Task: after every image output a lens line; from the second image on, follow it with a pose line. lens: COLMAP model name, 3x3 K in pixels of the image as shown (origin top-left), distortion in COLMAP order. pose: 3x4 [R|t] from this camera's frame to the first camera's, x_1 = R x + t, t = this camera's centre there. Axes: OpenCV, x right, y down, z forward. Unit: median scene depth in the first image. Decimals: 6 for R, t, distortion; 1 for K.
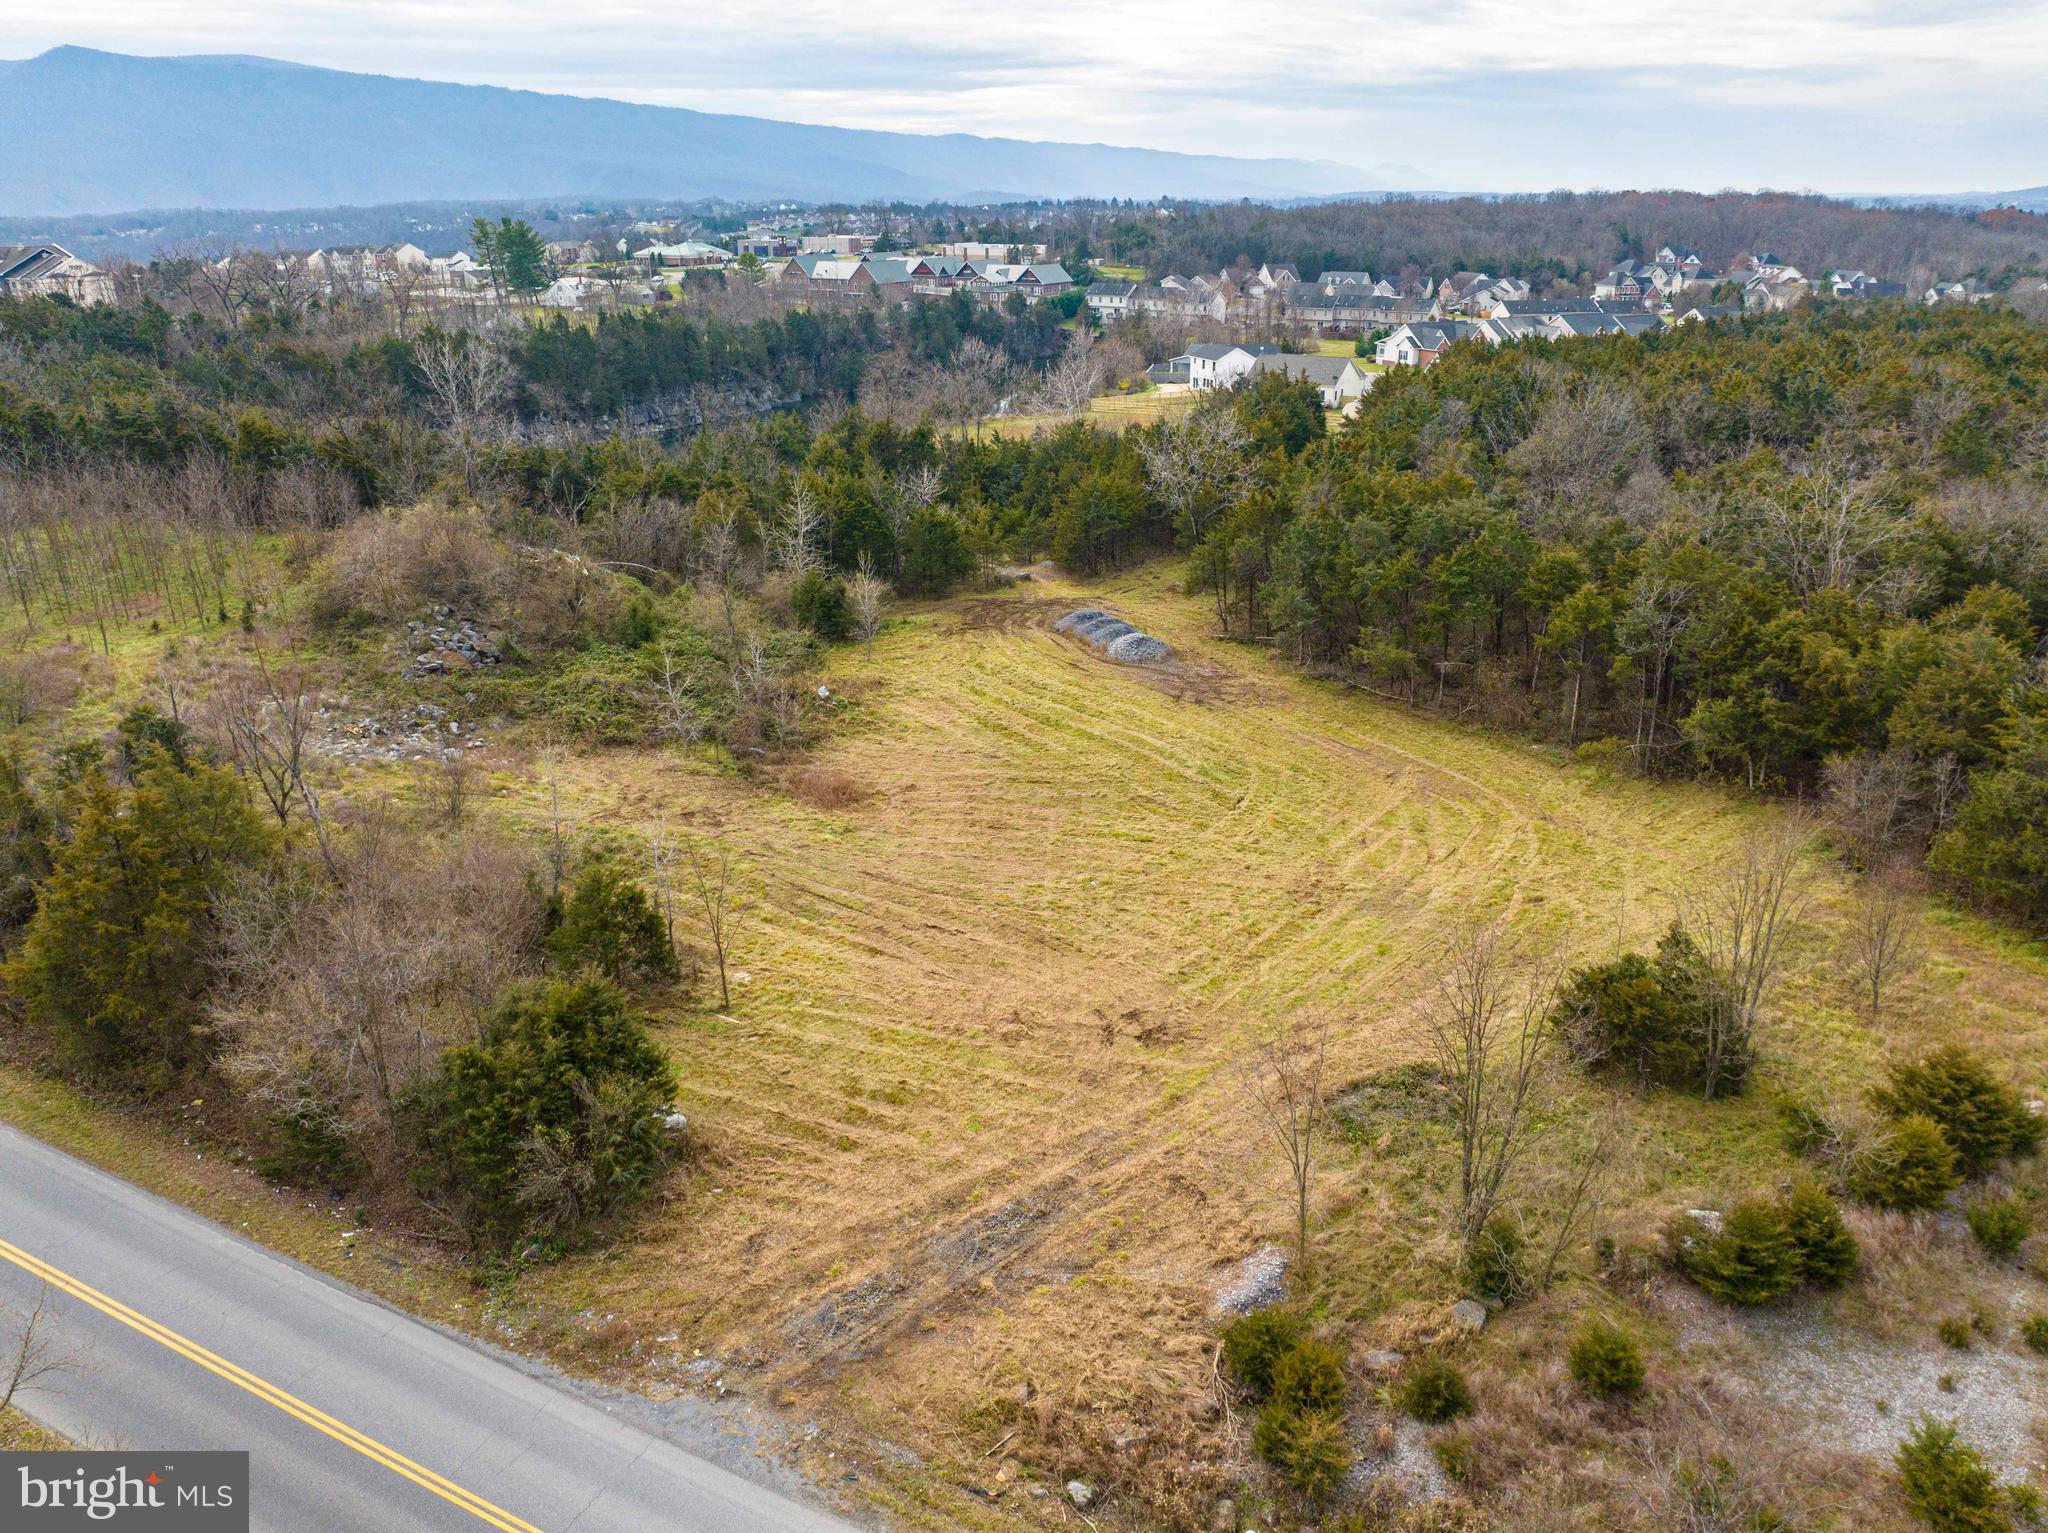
lens RADIAL K [[1437.1, 0, 1034.6], [0, 1437.1, 765.6], [0, 0, 1]] dist [-0.043221, 0.009437]
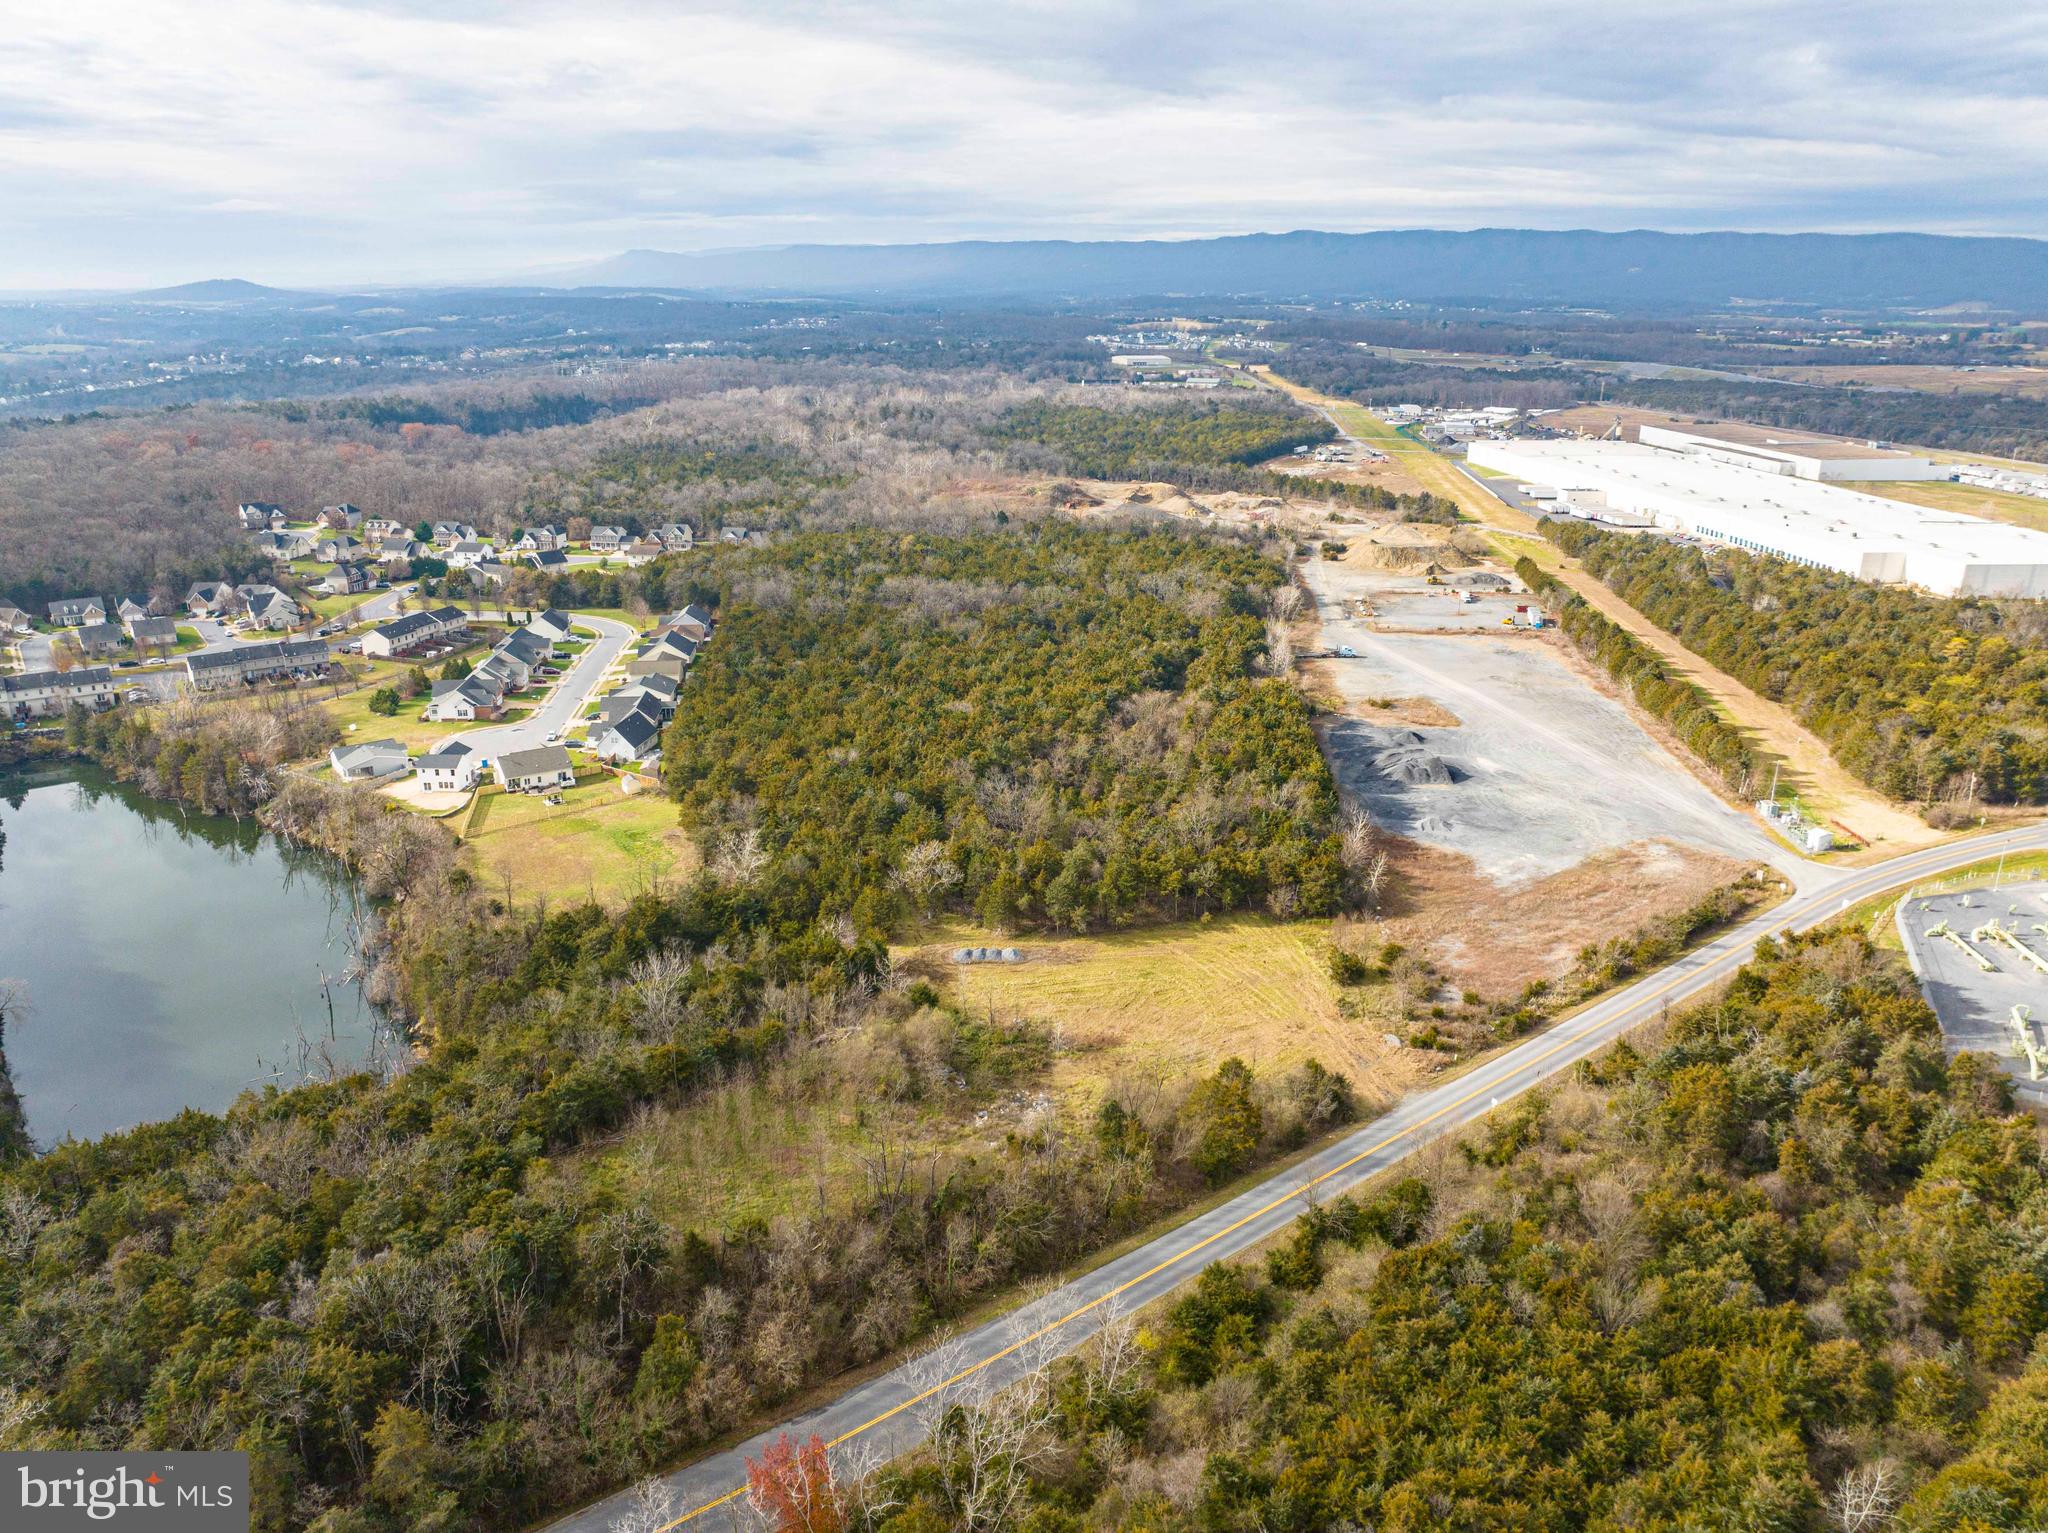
lens RADIAL K [[1423.3, 0, 1030.5], [0, 1423.3, 810.8], [0, 0, 1]] dist [-0.046151, 0.015751]
pose [[0.420961, -0.307838, 0.853245, -1.772774], [0.327923, 0.928679, 0.173268, -0.674261], [-0.845730, 0.206860, 0.491885, -0.211833]]
